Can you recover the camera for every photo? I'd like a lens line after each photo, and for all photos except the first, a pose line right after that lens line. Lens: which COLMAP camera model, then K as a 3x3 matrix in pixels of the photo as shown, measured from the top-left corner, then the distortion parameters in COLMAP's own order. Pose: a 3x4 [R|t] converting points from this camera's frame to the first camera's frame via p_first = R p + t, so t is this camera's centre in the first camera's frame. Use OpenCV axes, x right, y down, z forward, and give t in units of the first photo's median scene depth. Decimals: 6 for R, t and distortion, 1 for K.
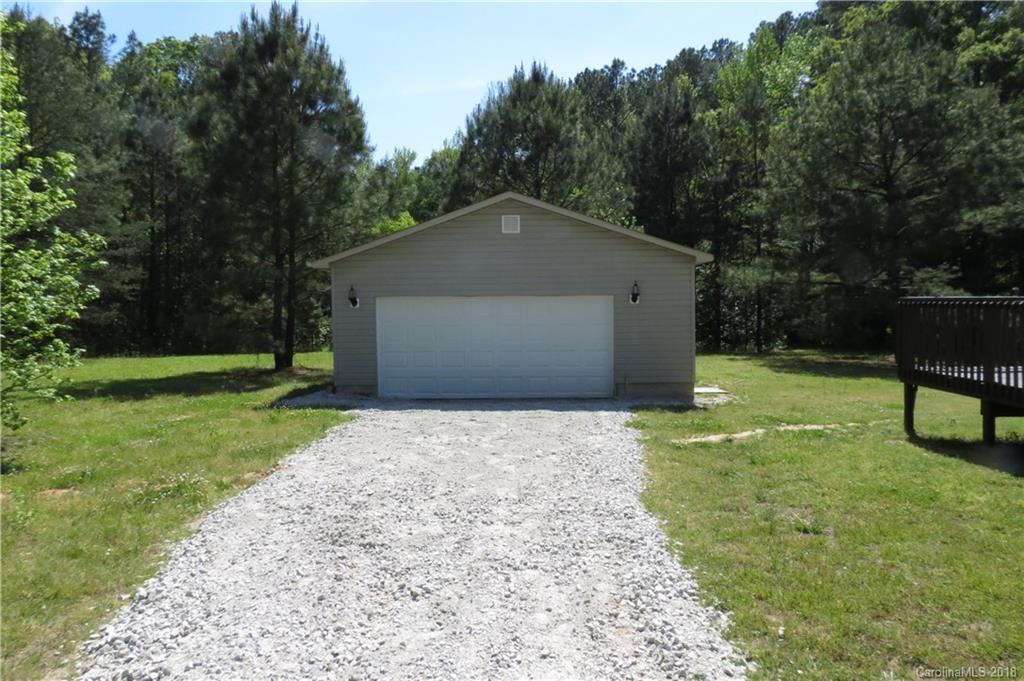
lens RADIAL K [[768.2, 0, 512.0], [0, 768.2, 340.5], [0, 0, 1]] dist [-0.004502, -0.002359]
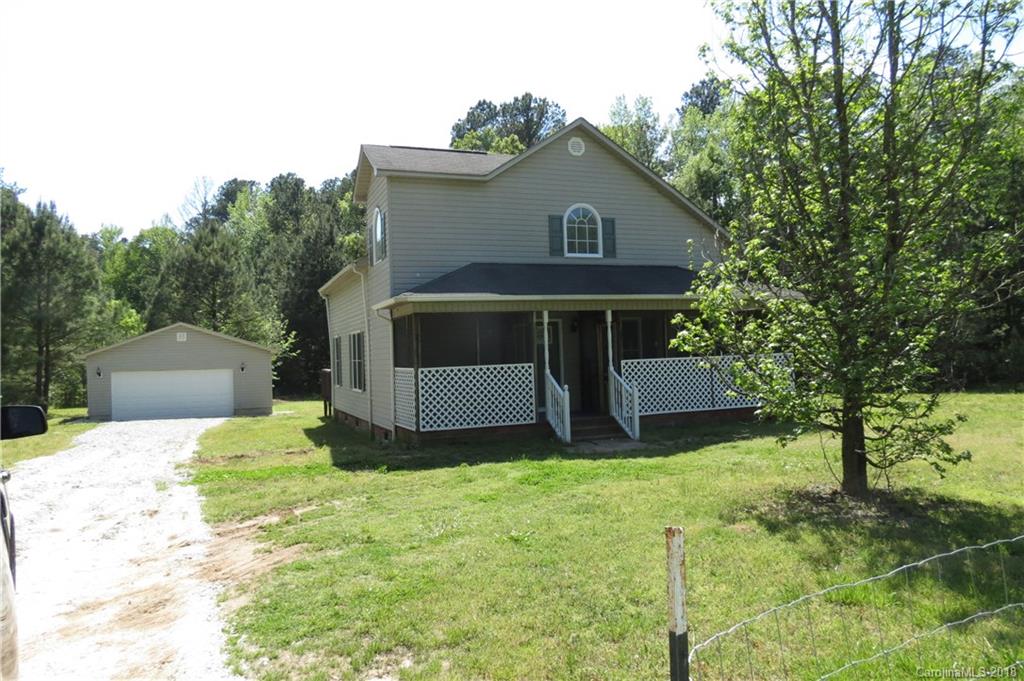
lens RADIAL K [[768.2, 0, 512.0], [0, 768.2, 340.5], [0, 0, 1]] dist [-0.004502, -0.002359]
pose [[0.940024, -0.010776, 0.340939, 0.096054], [0.037610, 0.996681, -0.072195, 0.034418], [-0.339030, 0.080687, 0.937309, -0.936416]]
